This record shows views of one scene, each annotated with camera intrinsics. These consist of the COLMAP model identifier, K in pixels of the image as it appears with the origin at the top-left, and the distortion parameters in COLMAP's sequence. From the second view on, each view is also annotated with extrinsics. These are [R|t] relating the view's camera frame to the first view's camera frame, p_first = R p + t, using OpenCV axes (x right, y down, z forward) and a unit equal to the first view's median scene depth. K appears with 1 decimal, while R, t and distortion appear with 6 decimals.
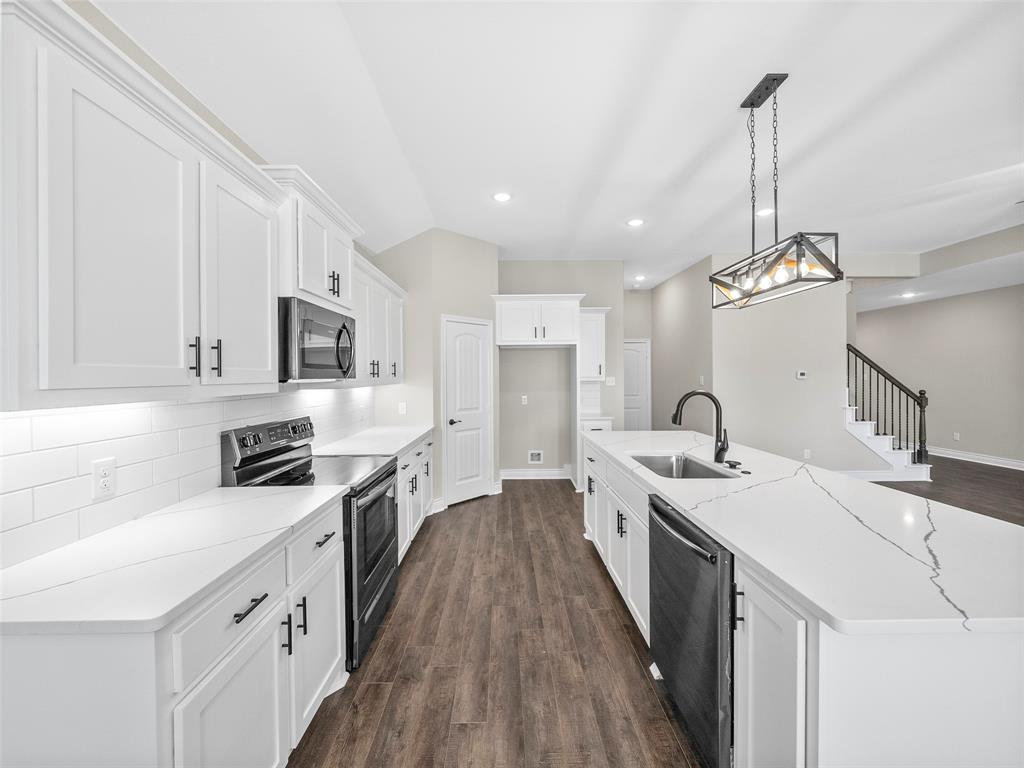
lens RADIAL K [[401.4, 0, 511.8], [0, 401.4, 378.2], [0, 0, 1]] dist [0.000325, -0.000031]
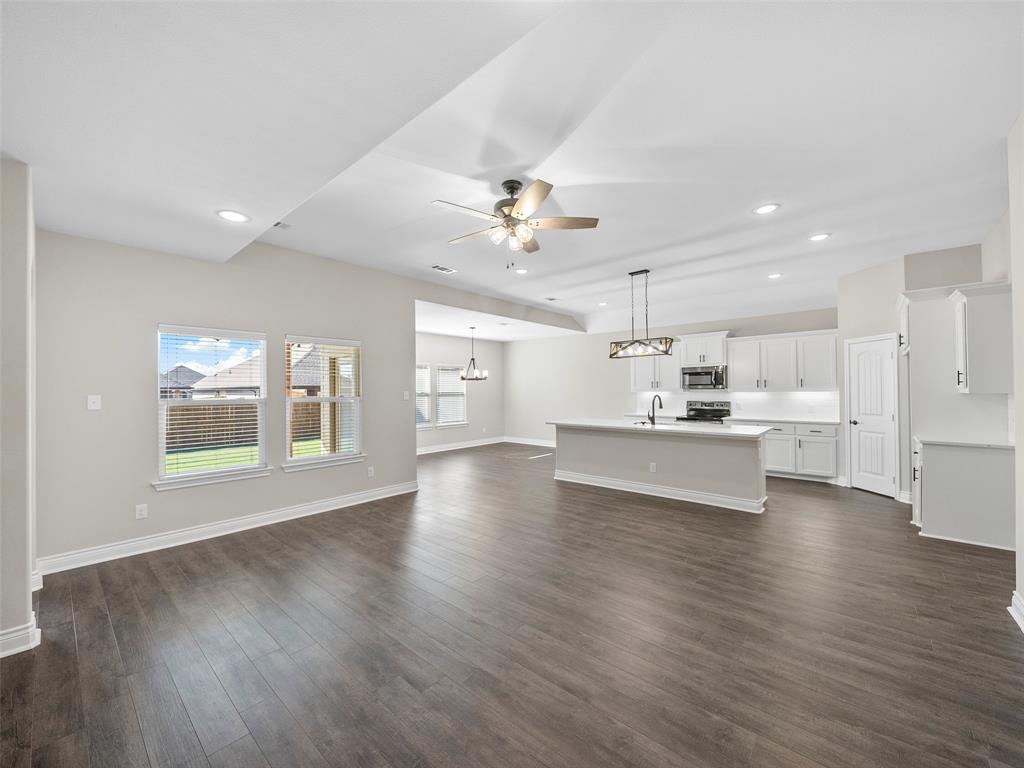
lens RADIAL K [[400.2, 0, 512.0], [0, 400.2, 384.0], [0, 0, 1]] dist [0.010846, -0.000008]
pose [[-0.683262, 0.000260, -0.730173, 1.369168], [0.007818, 0.999945, -0.006960, -0.010084], [0.730132, -0.010464, -0.683226, 0.979171]]
